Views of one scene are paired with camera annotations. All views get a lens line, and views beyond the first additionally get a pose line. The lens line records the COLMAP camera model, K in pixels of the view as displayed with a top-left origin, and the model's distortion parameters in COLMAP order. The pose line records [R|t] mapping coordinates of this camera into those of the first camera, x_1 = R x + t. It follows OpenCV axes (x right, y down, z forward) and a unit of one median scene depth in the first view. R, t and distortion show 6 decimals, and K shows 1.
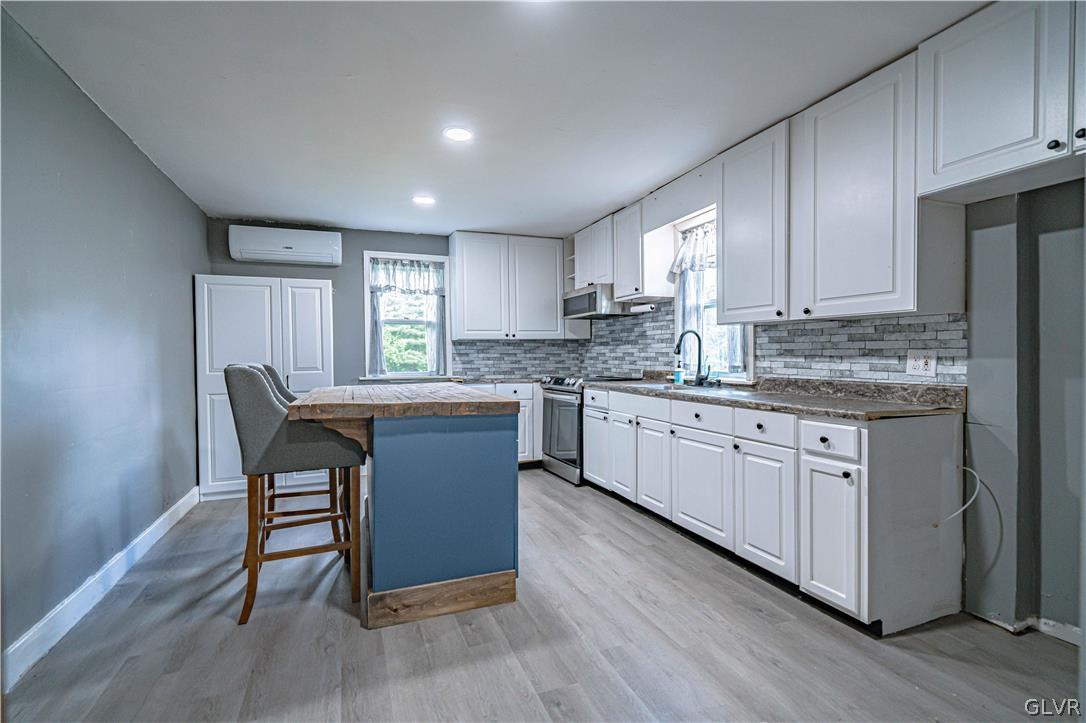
lens RADIAL K [[486.9, 0, 526.4], [0, 486.9, 362.2], [0, 0, 1]] dist [-0.001578, 0.000014]
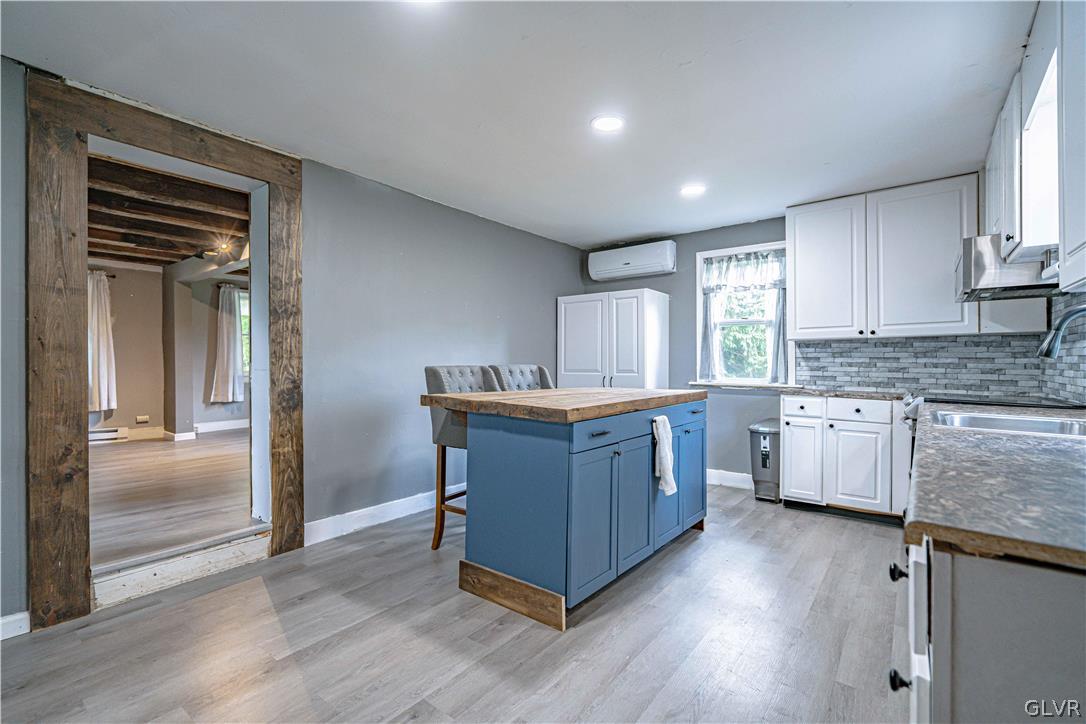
lens RADIAL K [[480.2, 0, 543.0], [0, 480.2, 362.0], [0, 0, 1]] dist [-0.000598, 0.000287]
pose [[0.529126, 0.007287, -0.848512, 0.451366], [-0.016042, 0.999870, -0.001417, -0.003503], [0.848392, 0.014361, 0.529174, 0.313831]]
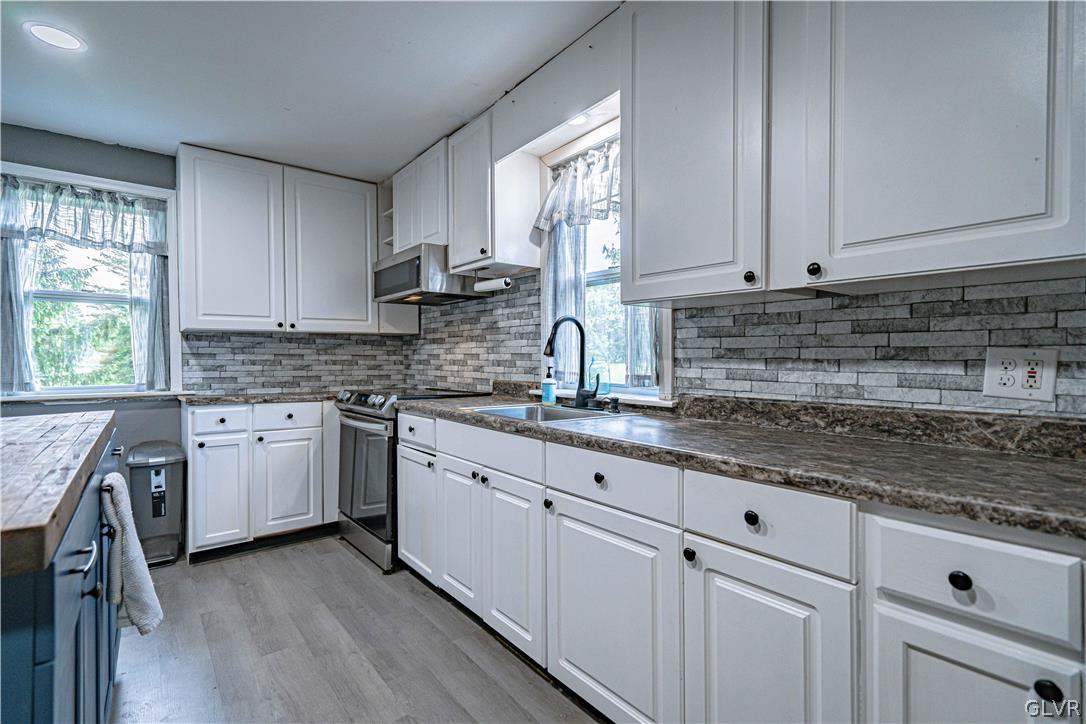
lens RADIAL K [[501.4, 0, 530.6], [0, 501.4, 360.7], [0, 0, 1]] dist [-0.000918, 0.001156]
pose [[0.951981, 0.002558, 0.306148, 0.098164], [0.000313, 0.999956, -0.009330, -0.004687], [-0.306158, 0.008978, 0.951938, 0.415034]]
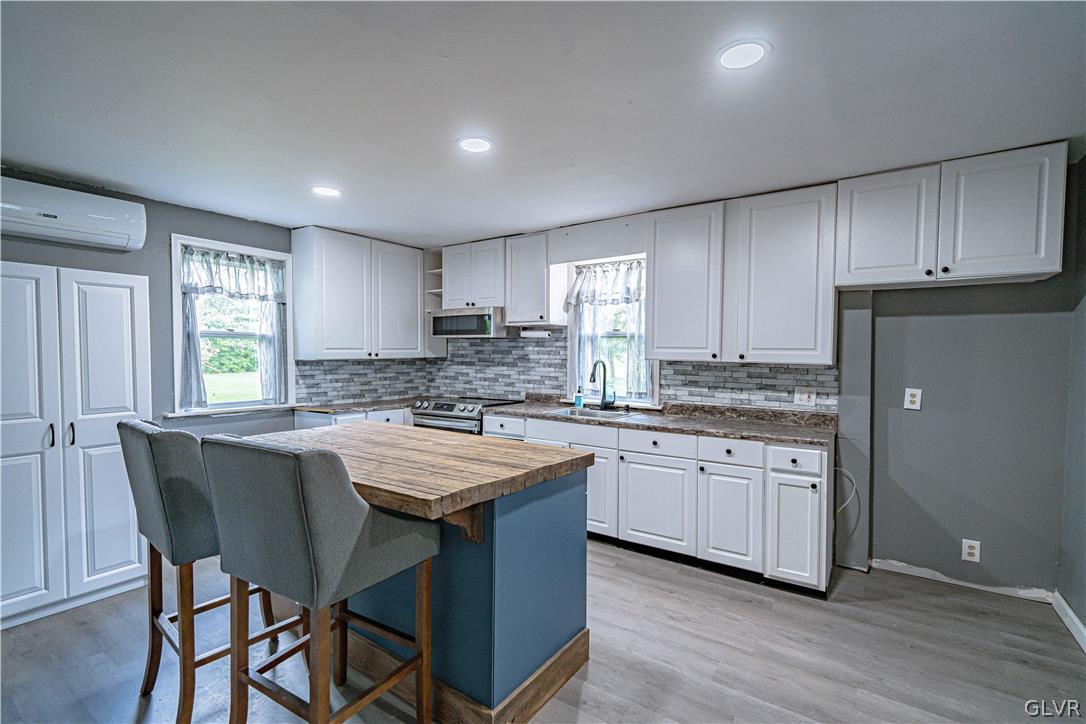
lens RADIAL K [[493.0, 0, 526.4], [0, 493.0, 362.7], [0, 0, 1]] dist [-0.001439, 0.000518]
pose [[0.829648, -0.001600, 0.558285, -0.424930], [-0.001990, 0.999981, 0.005824, -0.065809], [-0.558283, -0.005943, 0.829629, 0.166669]]
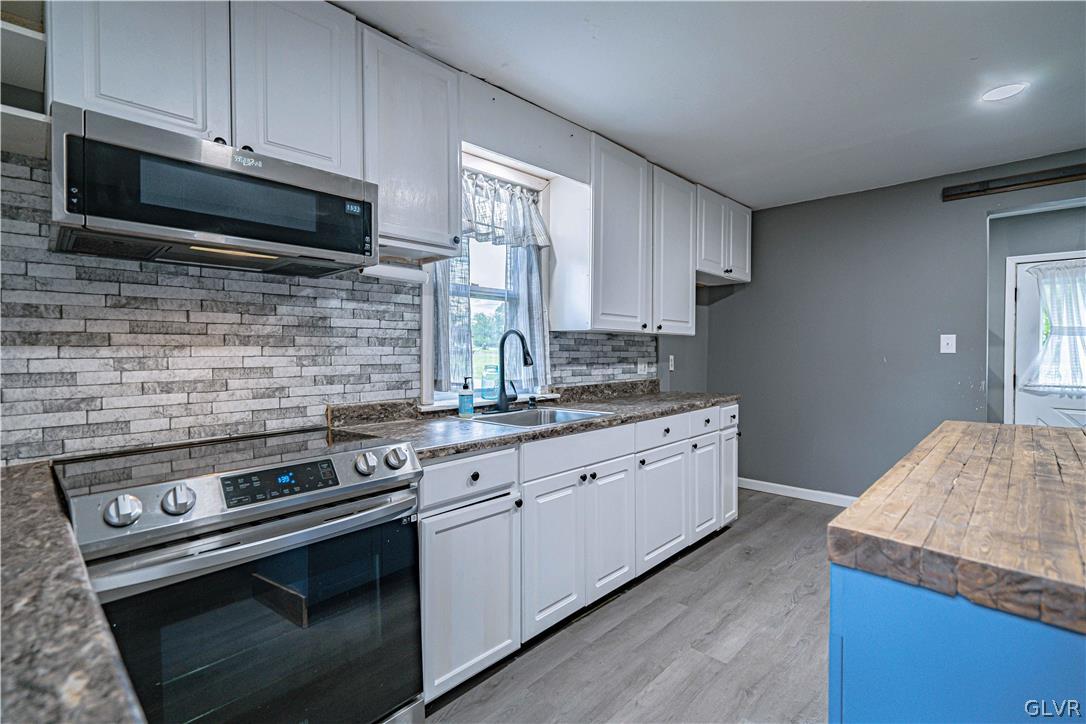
lens RADIAL K [[501.1, 0, 529.5], [0, 501.1, 358.6], [0, 0, 1]] dist [-0.009235, 0.000144]
pose [[-0.429059, -0.003980, 0.903268, -0.303916], [0.023888, 0.999591, 0.015751, -0.036258], [-0.902961, 0.028335, -0.428788, 1.280827]]
